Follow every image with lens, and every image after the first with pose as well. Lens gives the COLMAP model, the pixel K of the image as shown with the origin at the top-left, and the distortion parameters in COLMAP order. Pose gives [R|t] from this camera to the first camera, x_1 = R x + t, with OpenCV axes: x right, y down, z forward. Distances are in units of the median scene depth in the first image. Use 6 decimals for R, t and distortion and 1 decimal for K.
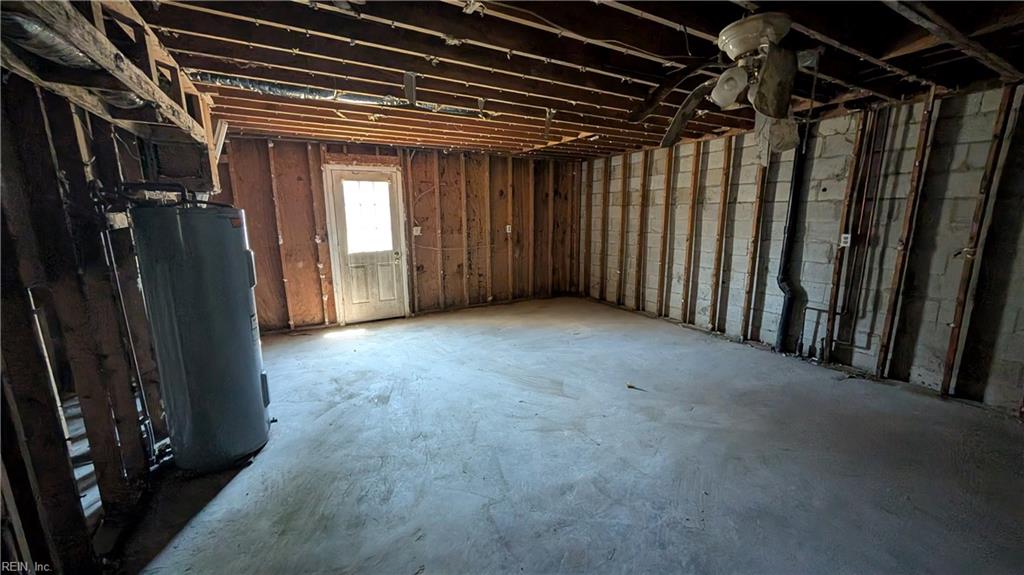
lens RADIAL K [[385.1, 0, 514.3], [0, 385.1, 287.2], [0, 0, 1]] dist [-0.000561, -0.000018]
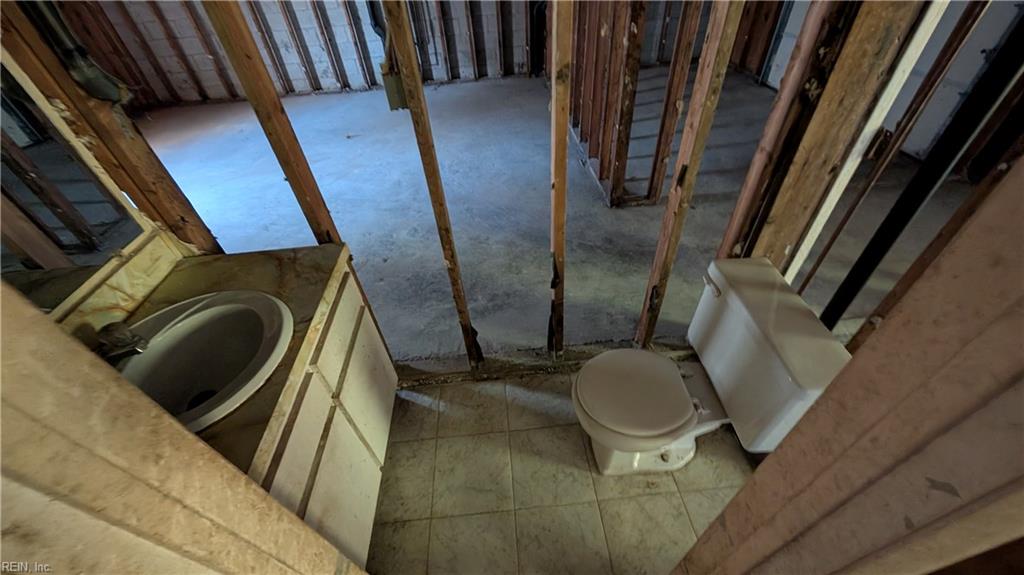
lens RADIAL K [[385.1, 0, 510.8], [0, 385.1, 287.0], [0, 0, 1]] dist [-0.000561, -0.000018]
pose [[0.434143, -0.611686, 0.661332, -0.539368], [0.222357, 0.784174, 0.579335, 0.024678], [-0.872970, -0.104462, 0.476456, -0.111939]]
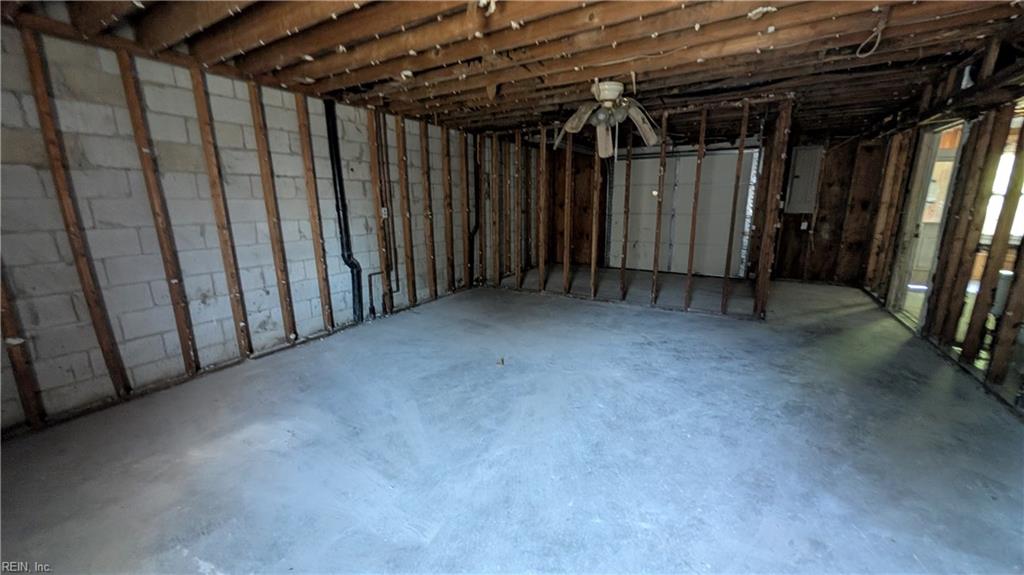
lens RADIAL K [[385.1, 0, 515.3], [0, 385.1, 287.9], [0, 0, 1]] dist [-0.000561, -0.000018]
pose [[-0.489249, -0.180187, 0.853327, -0.449771], [0.179883, 0.936539, 0.300893, -0.182189], [-0.853392, 0.300710, -0.425789, 1.172444]]
